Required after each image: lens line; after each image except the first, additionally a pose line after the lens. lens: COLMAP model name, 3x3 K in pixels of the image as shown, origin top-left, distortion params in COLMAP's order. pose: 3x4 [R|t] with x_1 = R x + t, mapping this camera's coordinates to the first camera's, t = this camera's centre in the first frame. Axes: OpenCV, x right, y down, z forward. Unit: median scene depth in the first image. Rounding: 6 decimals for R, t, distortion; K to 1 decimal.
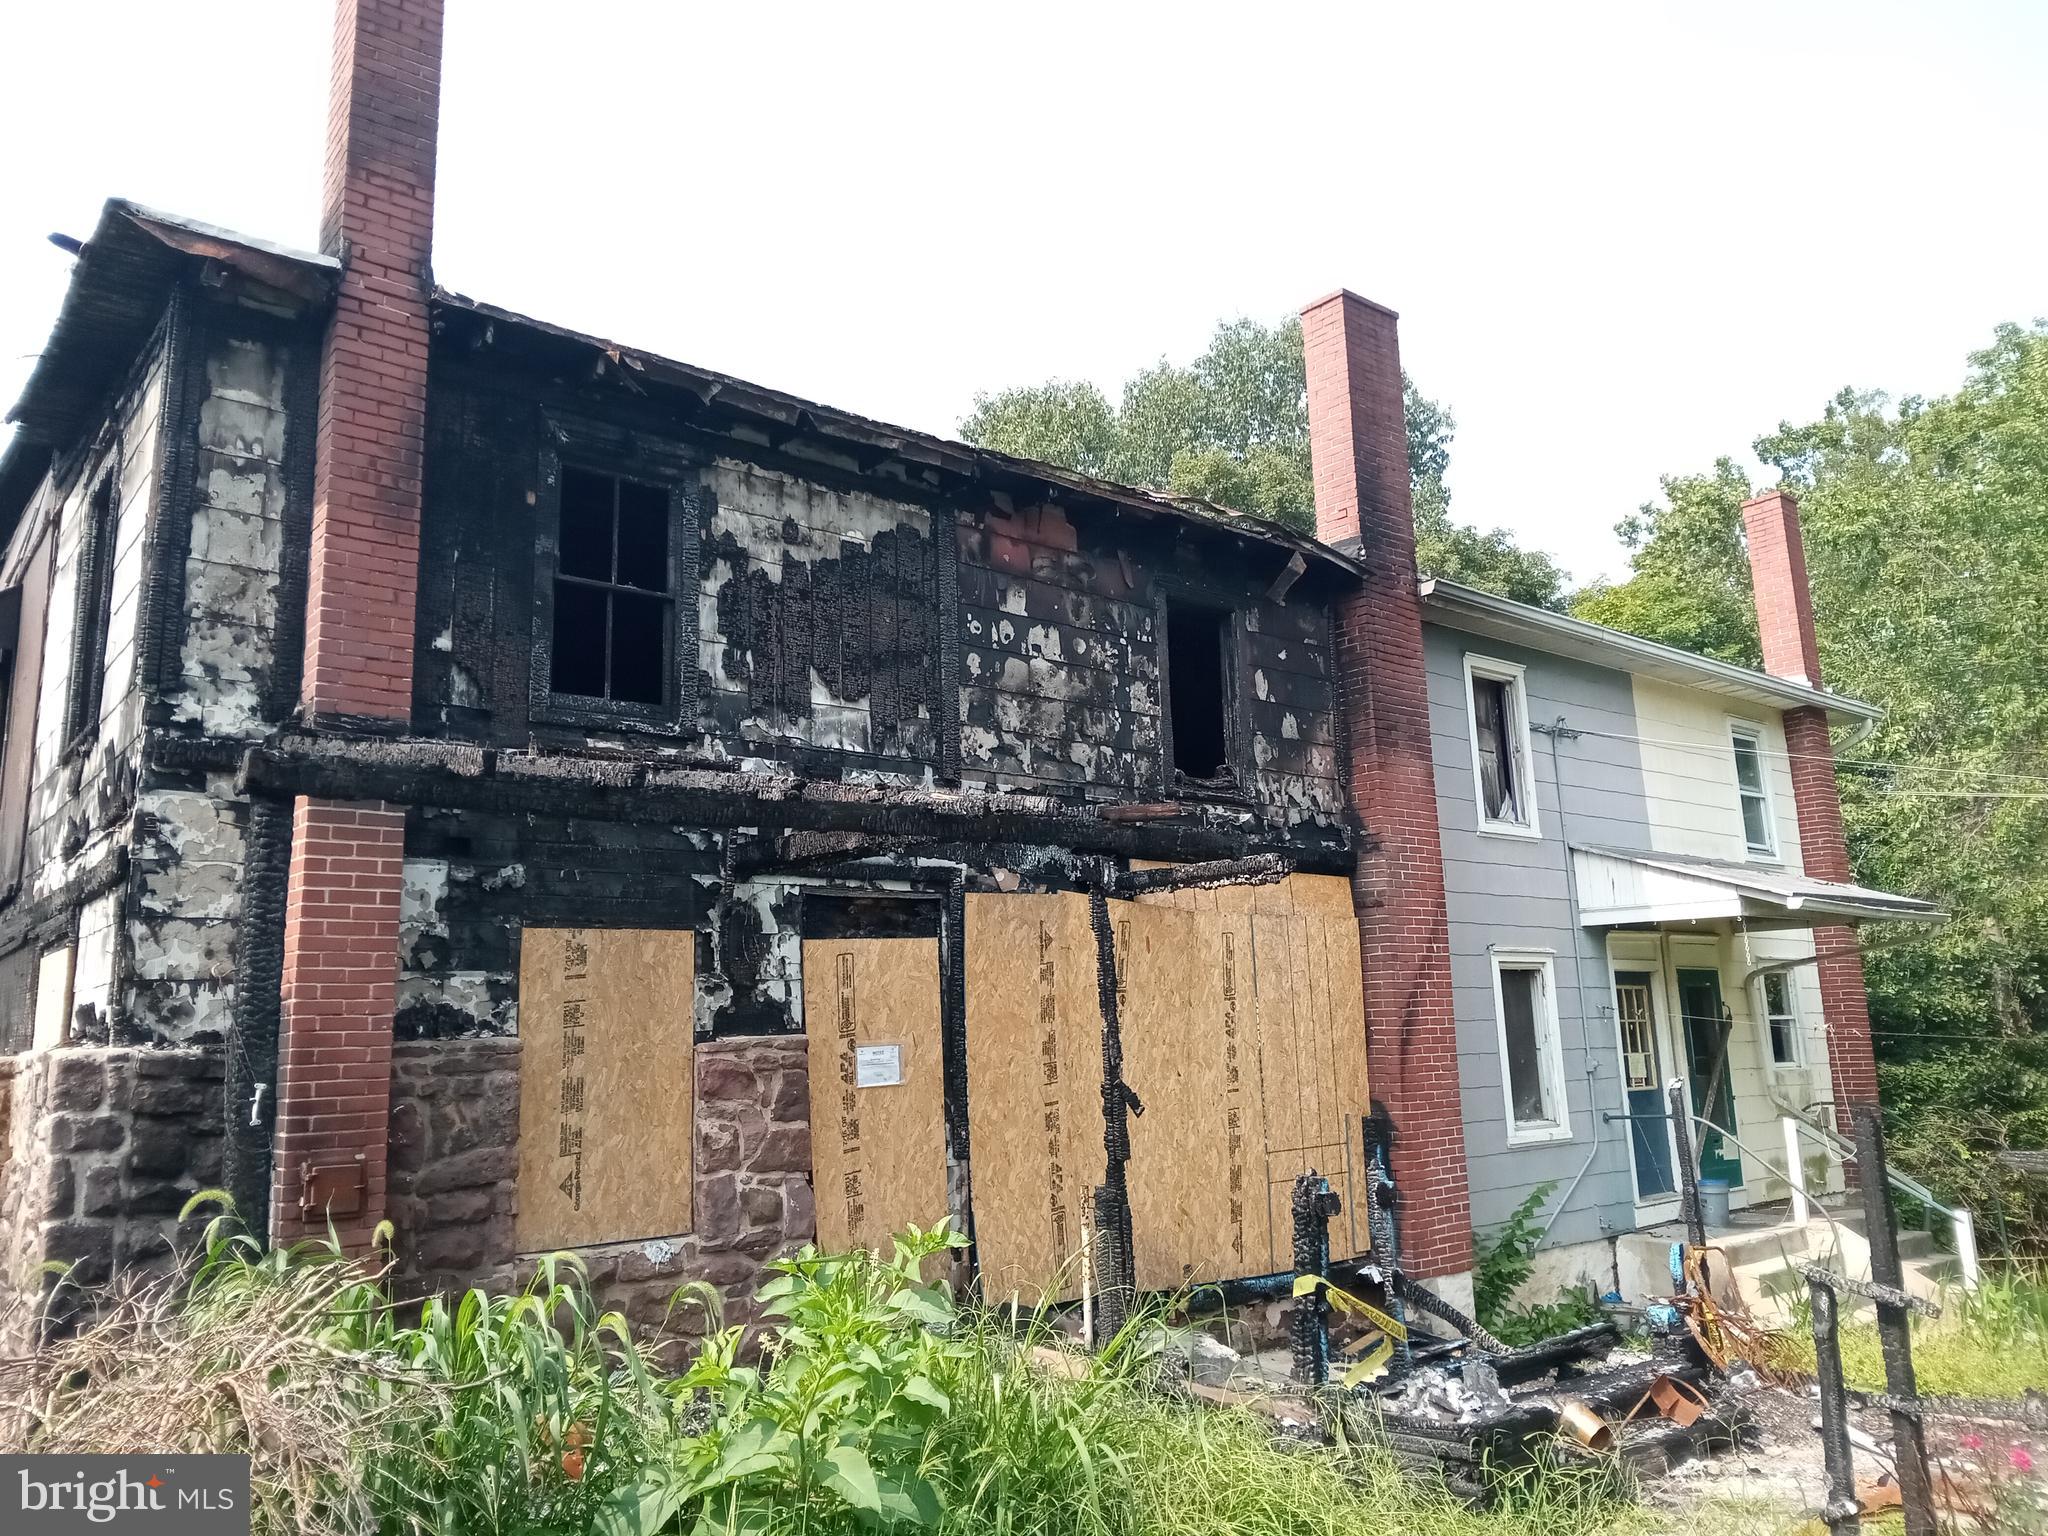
lens RADIAL K [[1501.7, 0, 1029.5], [0, 1501.7, 741.5], [0, 0, 1]] dist [0.051627, -0.082720]
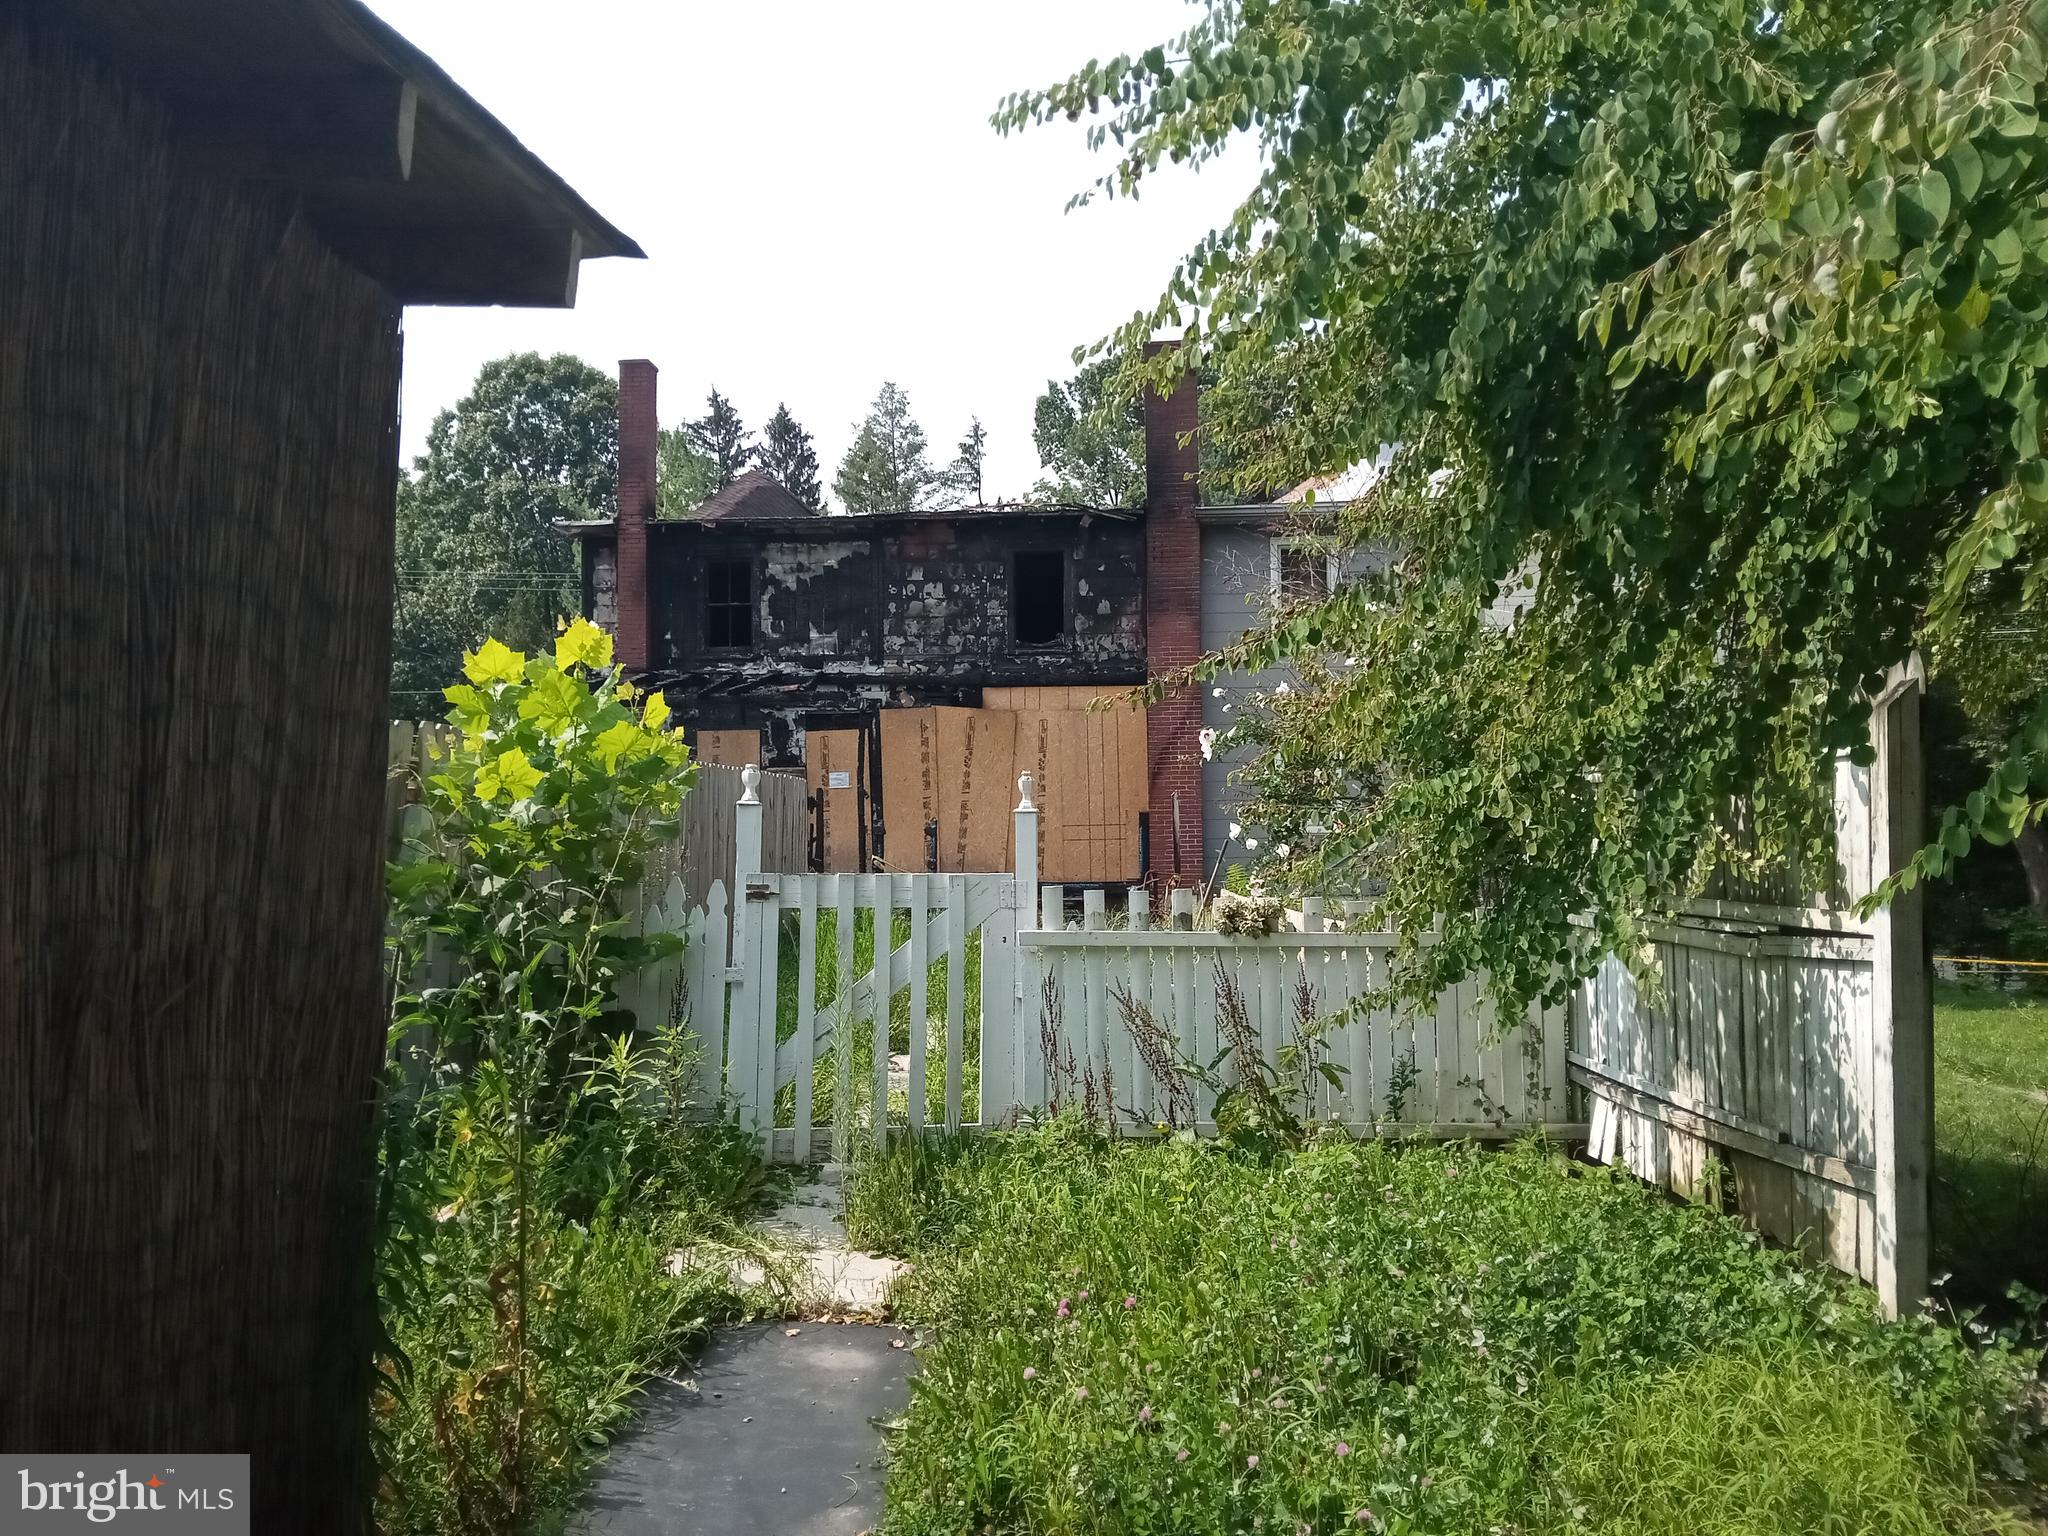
lens RADIAL K [[1501.7, 0, 1025.9], [0, 1501.7, 748.9], [0, 0, 1]] dist [0.051627, -0.082720]
pose [[0.708180, -0.007813, -0.705988, 1.924750], [0.127822, 0.984834, 0.117321, -0.092538], [0.694364, -0.173325, 0.698439, -0.539721]]
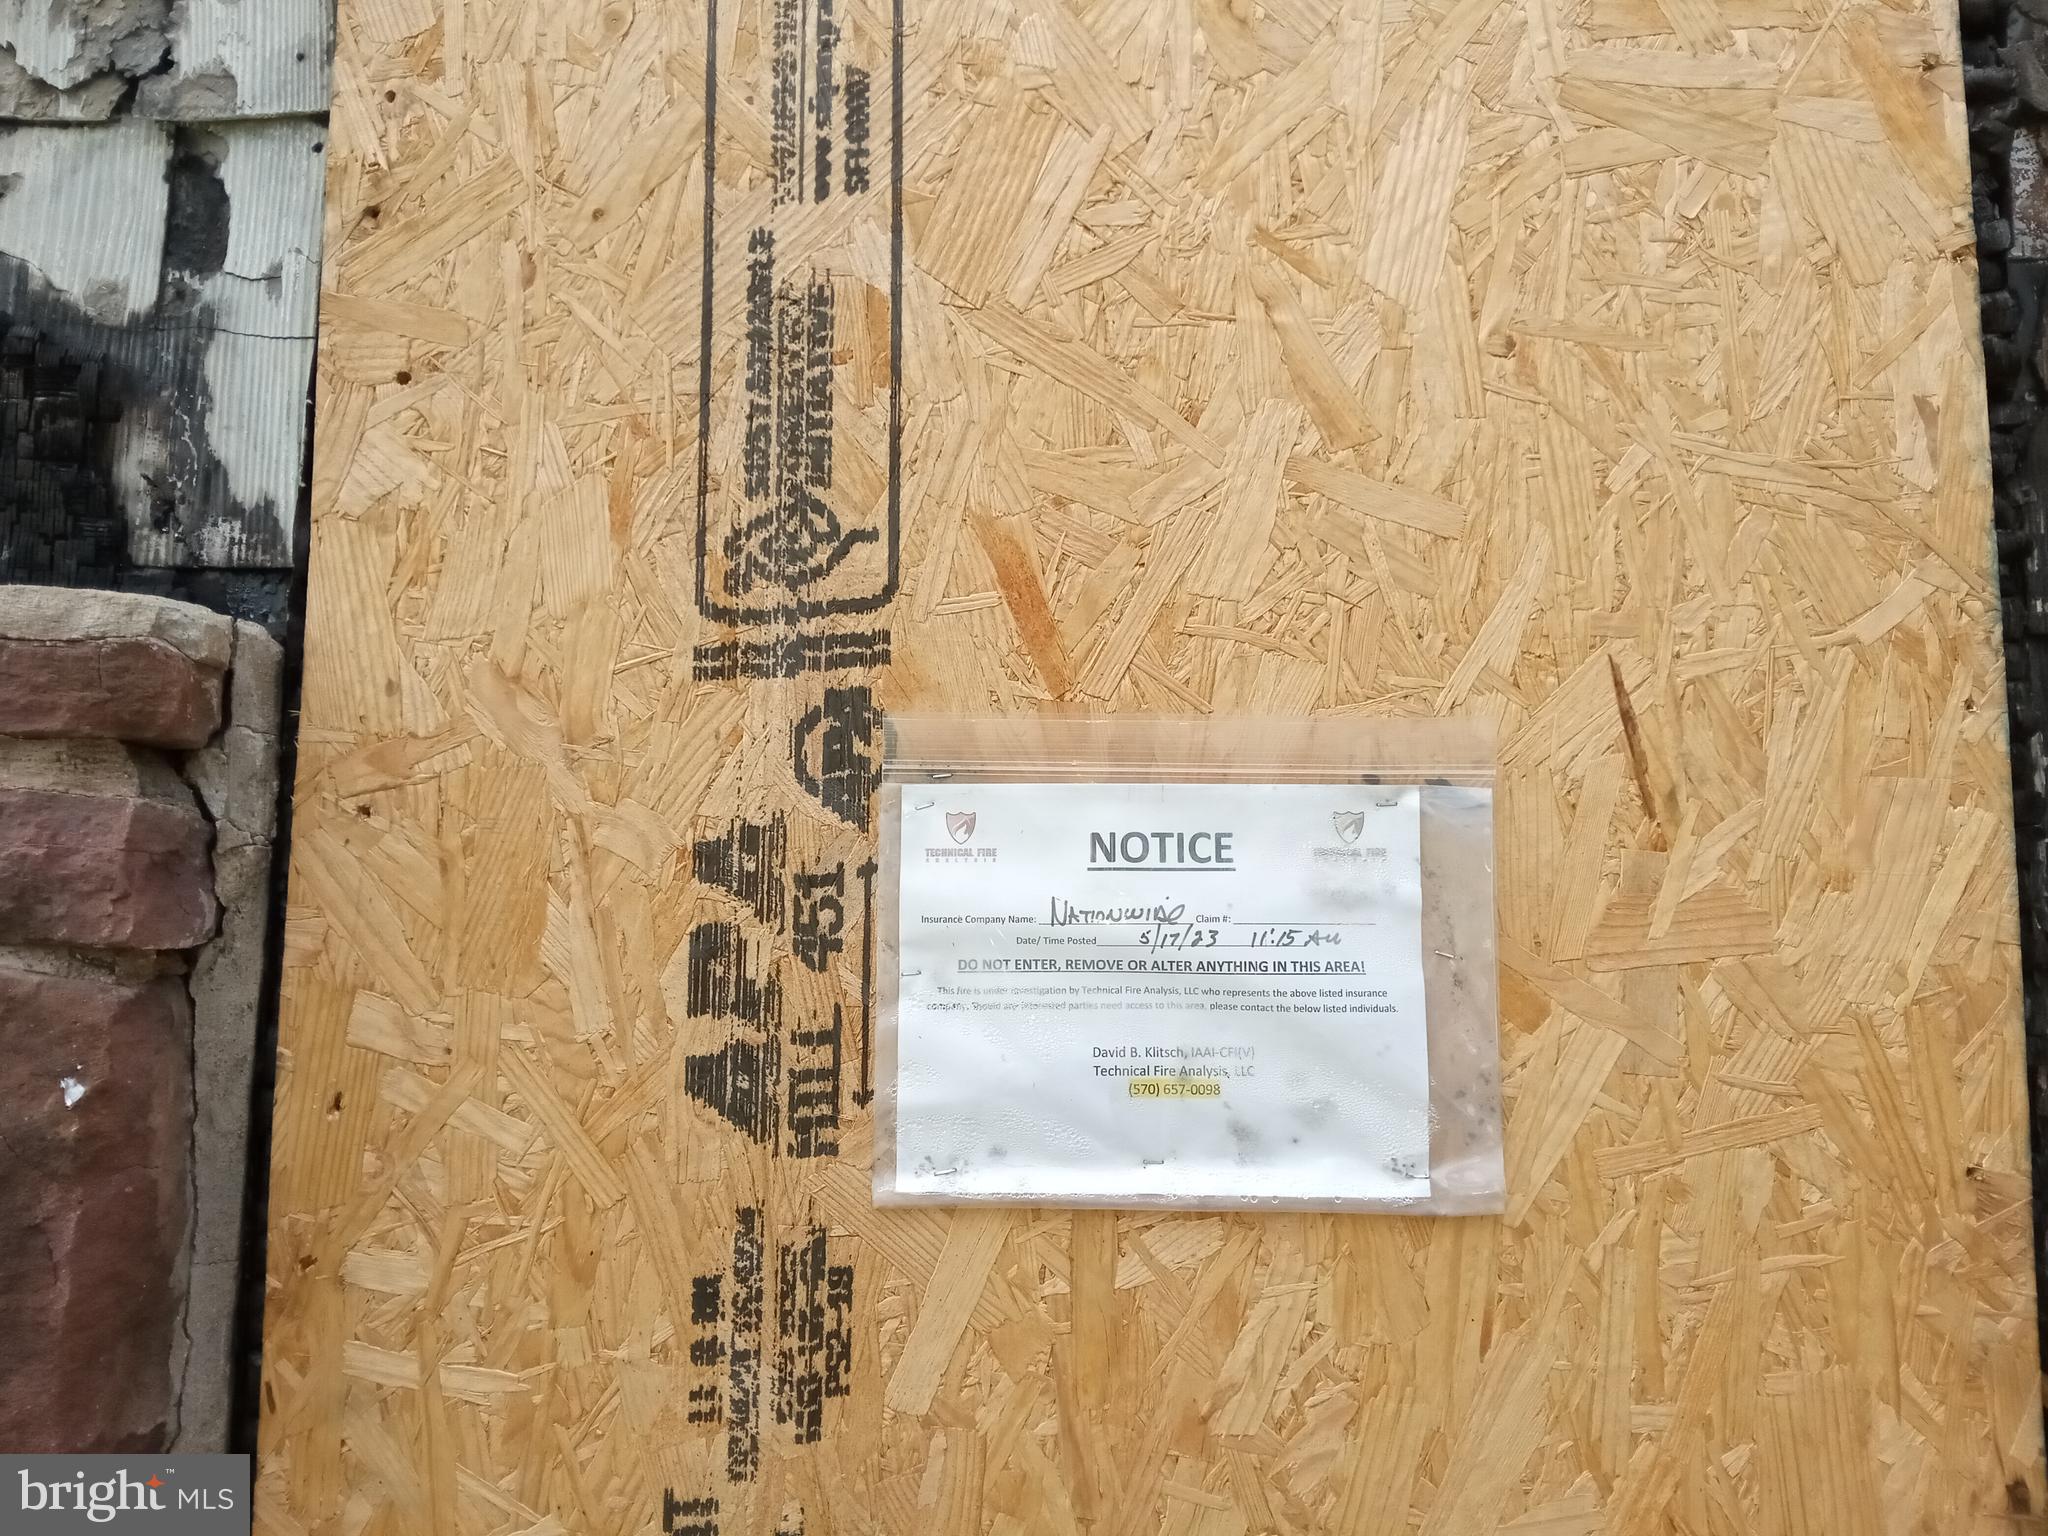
lens RADIAL K [[1501.7, 0, 1023.1], [0, 1501.7, 768.0], [0, 0, 1]] dist [0.051627, -0.082720]
pose [[0.762130, -0.021736, -0.647059, -0.046878], [0.070983, 0.996217, 0.050141, 0.199244], [0.643521, -0.084144, 0.760790, 0.937000]]
